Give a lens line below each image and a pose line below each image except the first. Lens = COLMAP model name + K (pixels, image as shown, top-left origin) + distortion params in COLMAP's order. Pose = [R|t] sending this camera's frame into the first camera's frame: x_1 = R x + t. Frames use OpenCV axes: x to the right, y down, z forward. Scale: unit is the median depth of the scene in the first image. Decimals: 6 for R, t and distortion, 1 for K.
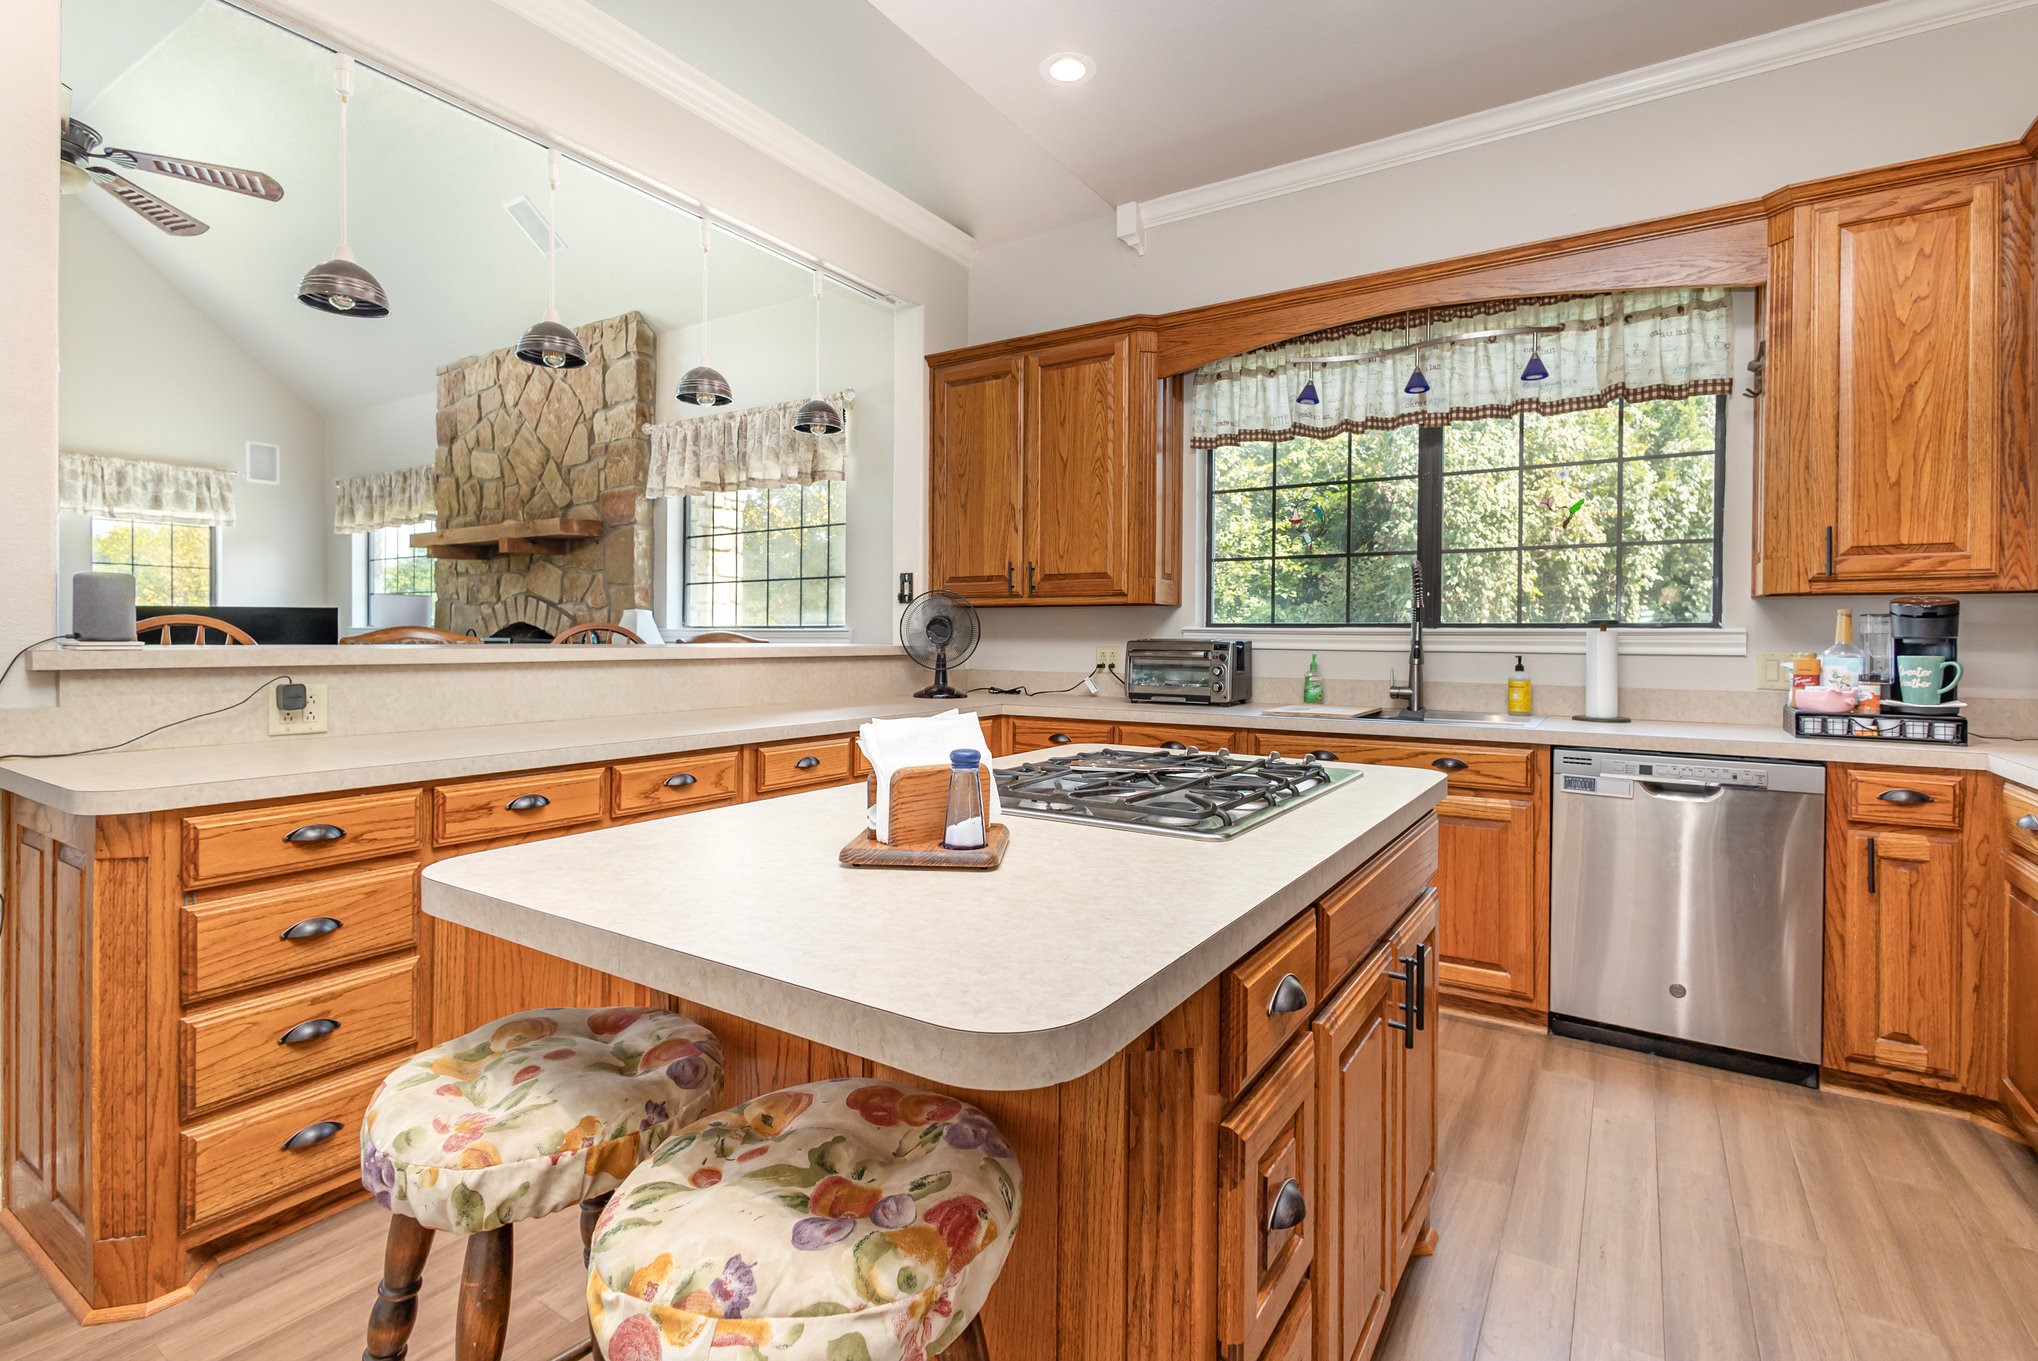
lens RADIAL K [[953.1, 0, 1023.7], [0, 953.1, 636.9], [0, 0, 1]] dist [0.003780, 0.000064]
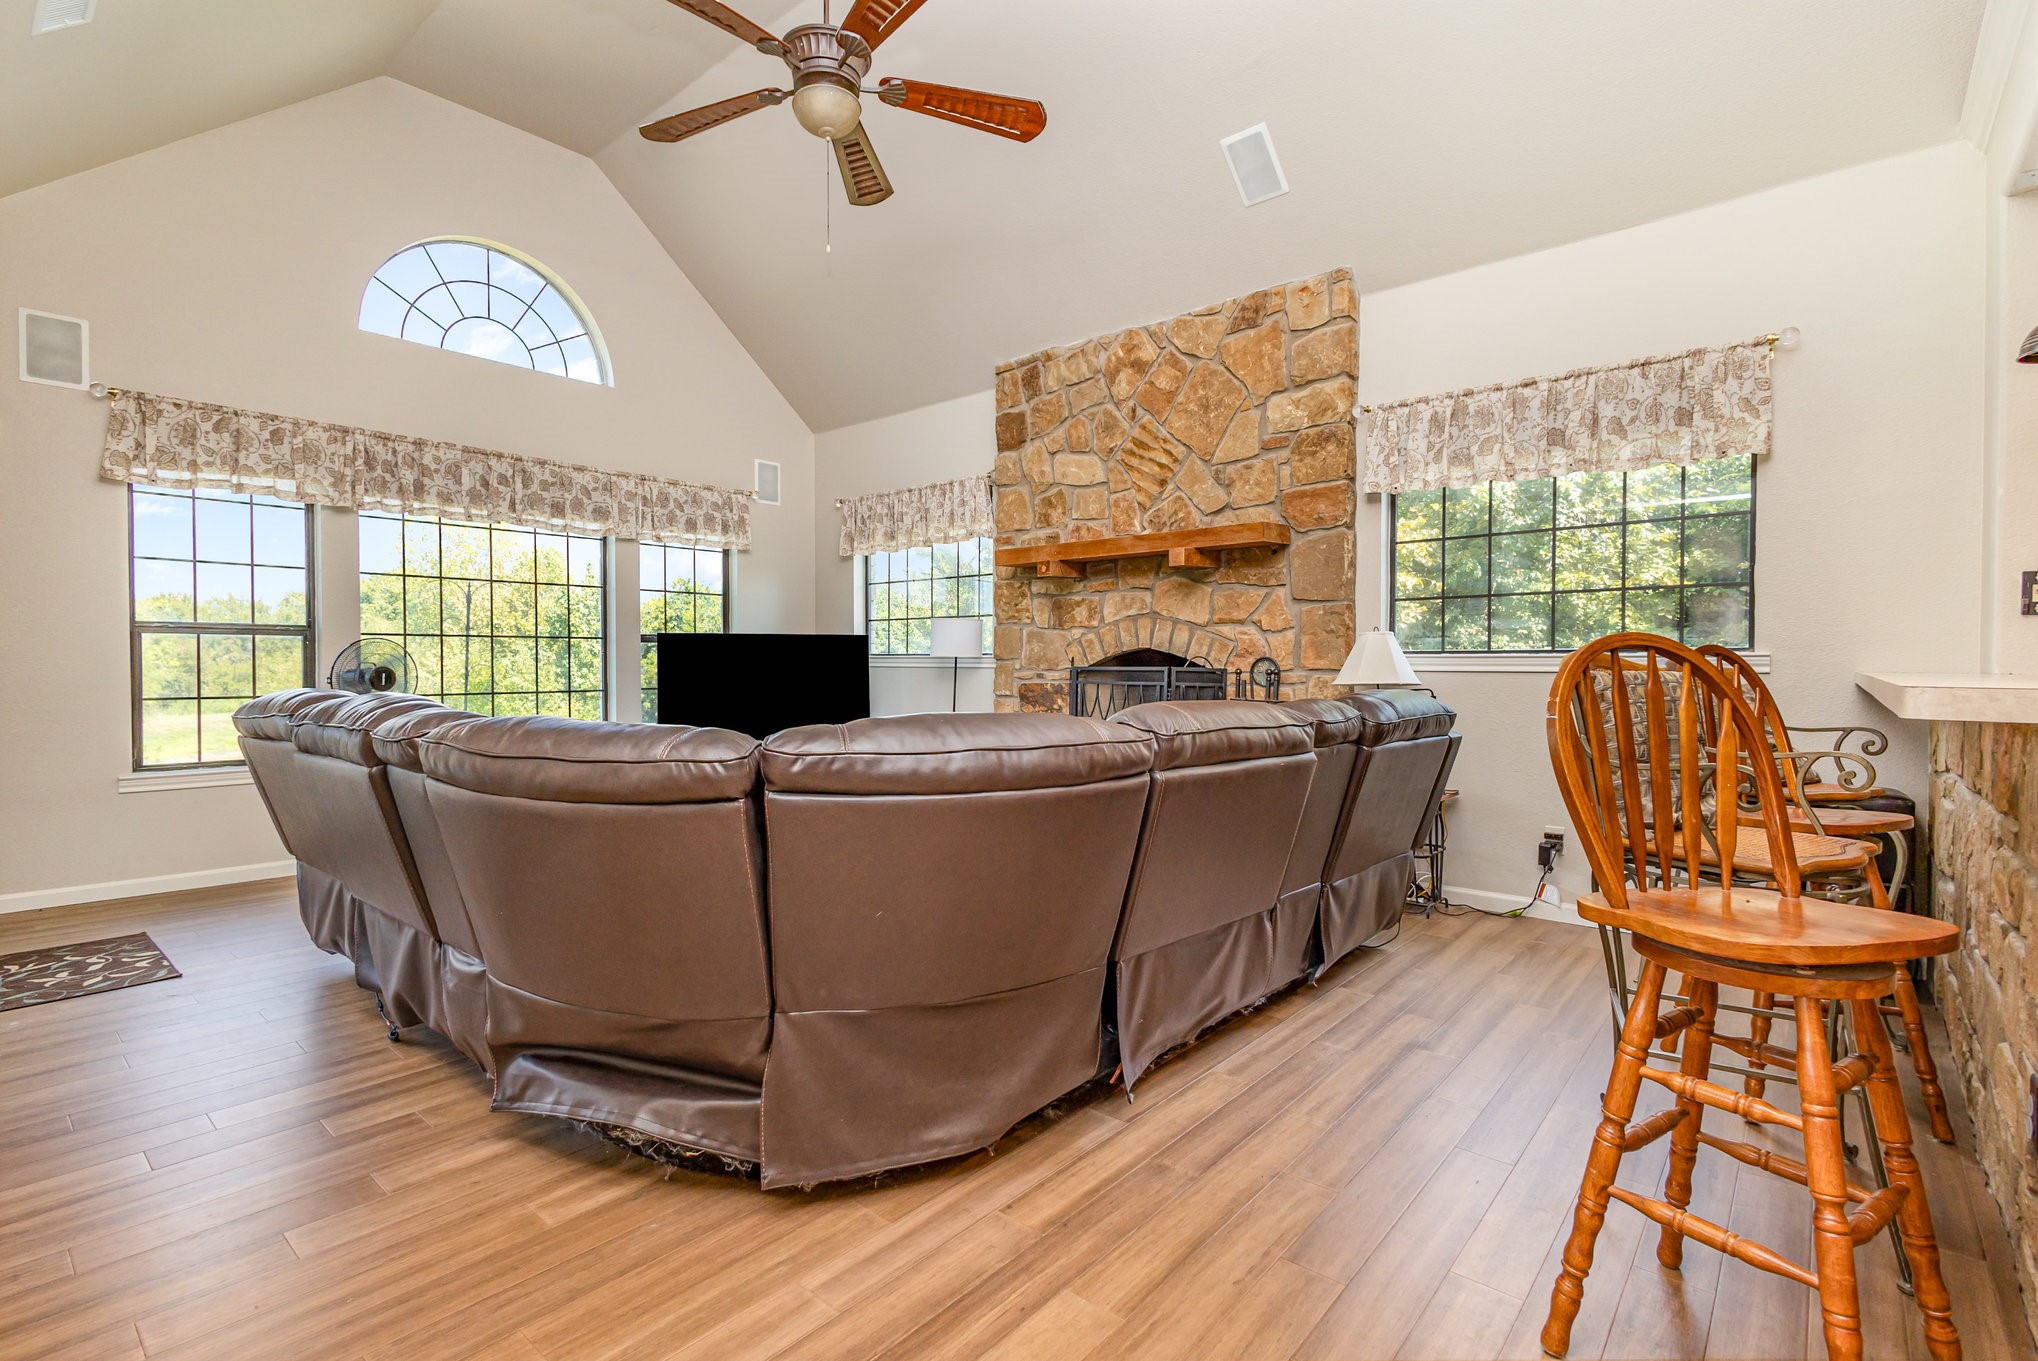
lens RADIAL K [[953.1, 0, 1020.5], [0, 953.1, 674.6], [0, 0, 1]] dist [0.003780, 0.000064]
pose [[0.988615, -0.001304, -0.150462, -0.462417], [0.002417, 0.999971, 0.007214, 0.001359], [0.150448, -0.007496, 0.988590, 0.120145]]
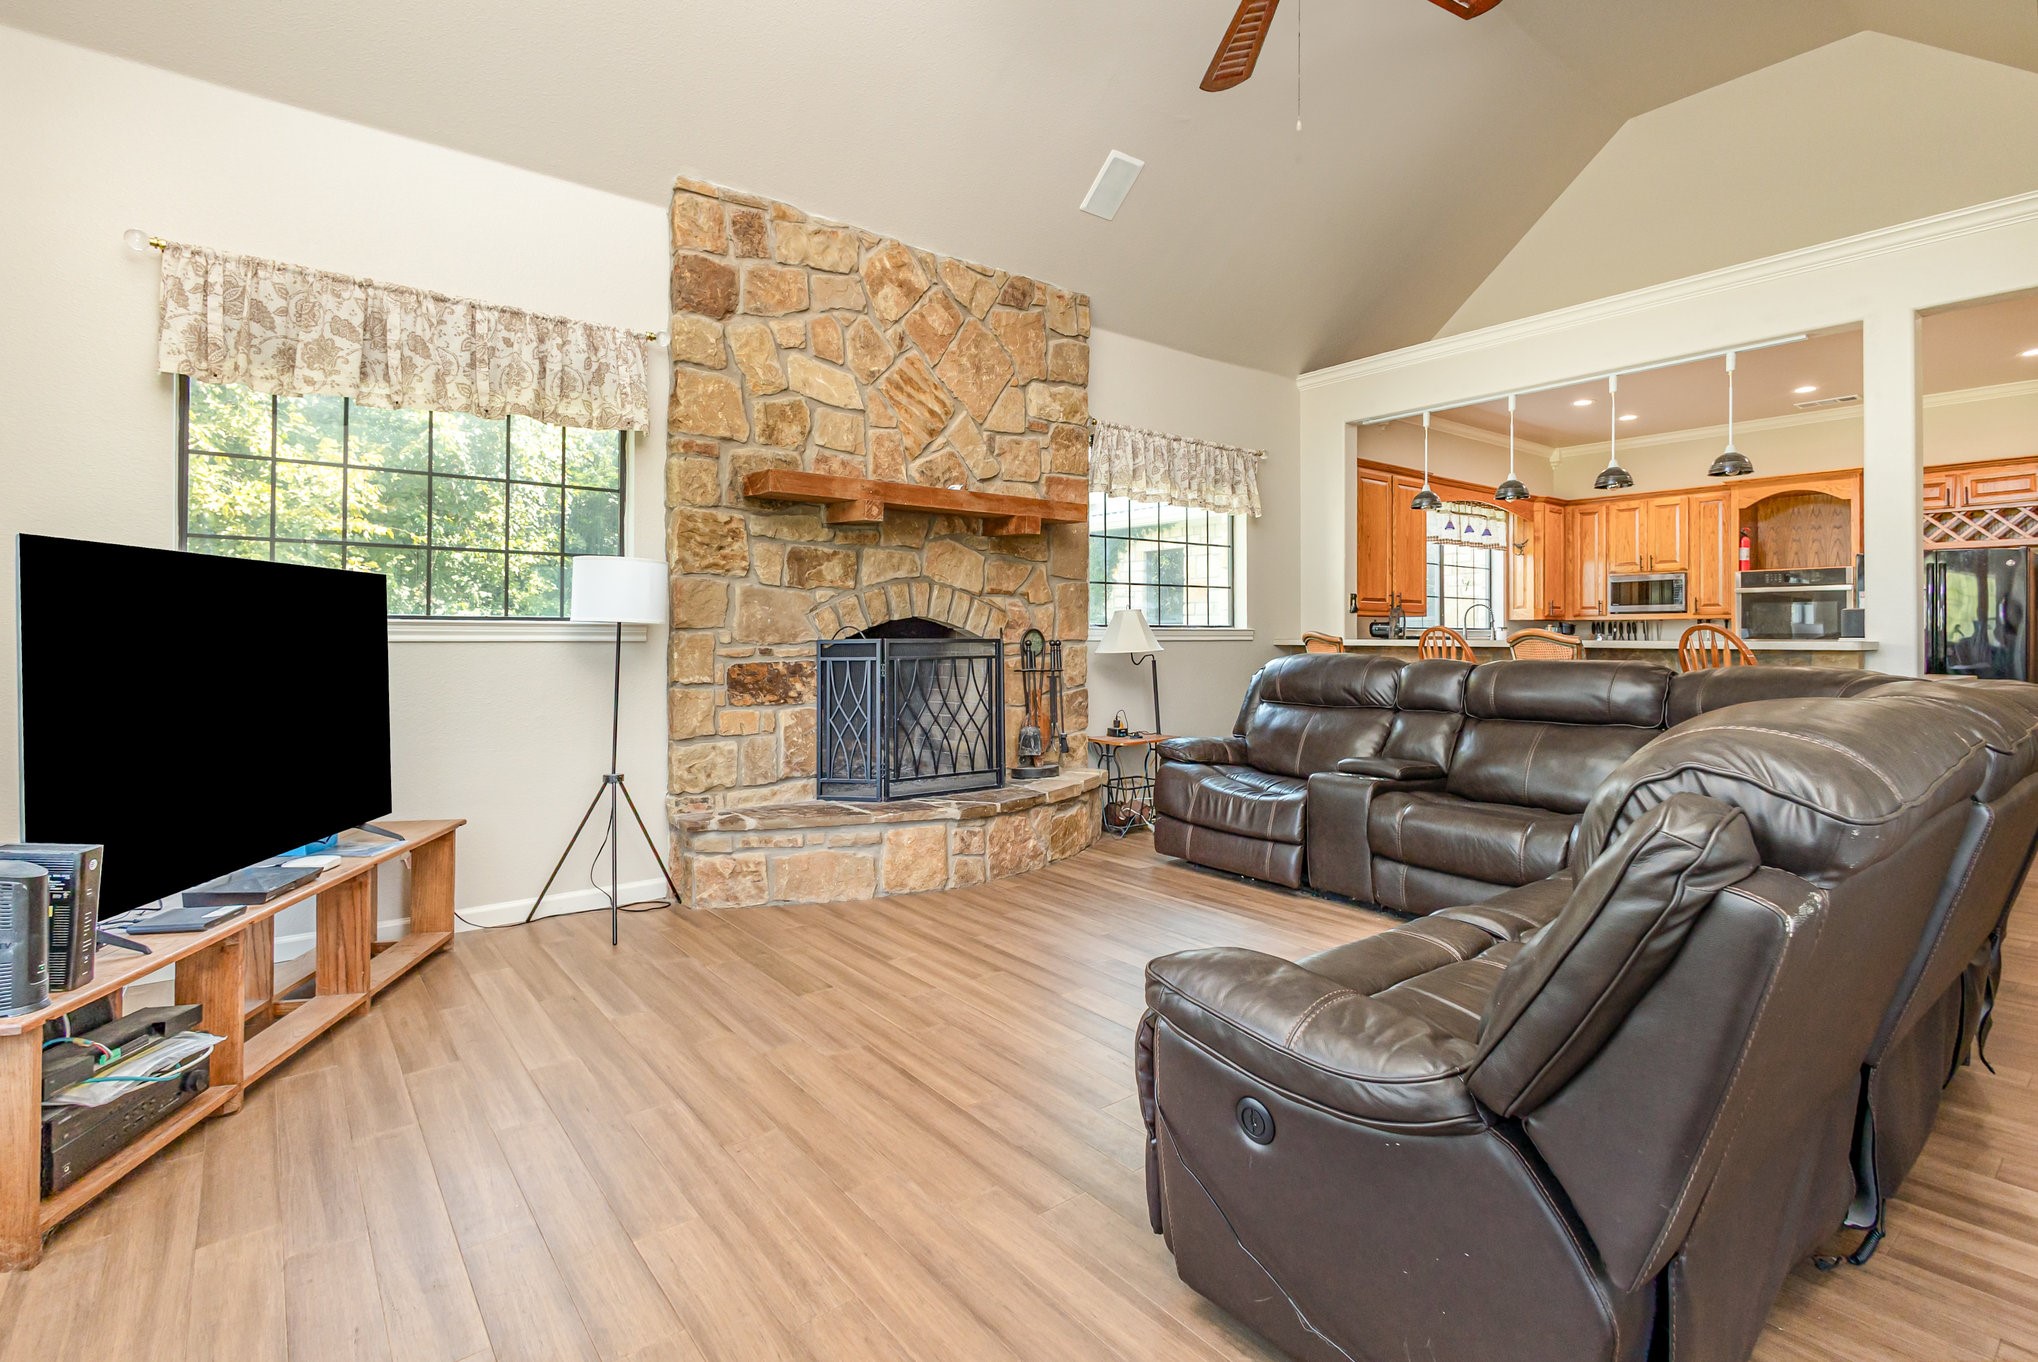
lens RADIAL K [[953.1, 0, 1005.6], [0, 953.1, 629.5], [0, 0, 1]] dist [0.003780, 0.000064]
pose [[0.338059, 0.005432, 0.941109, -1.097106], [0.007791, 0.999933, -0.008570, 0.000608], [-0.941093, 0.010229, 0.337994, 0.622475]]
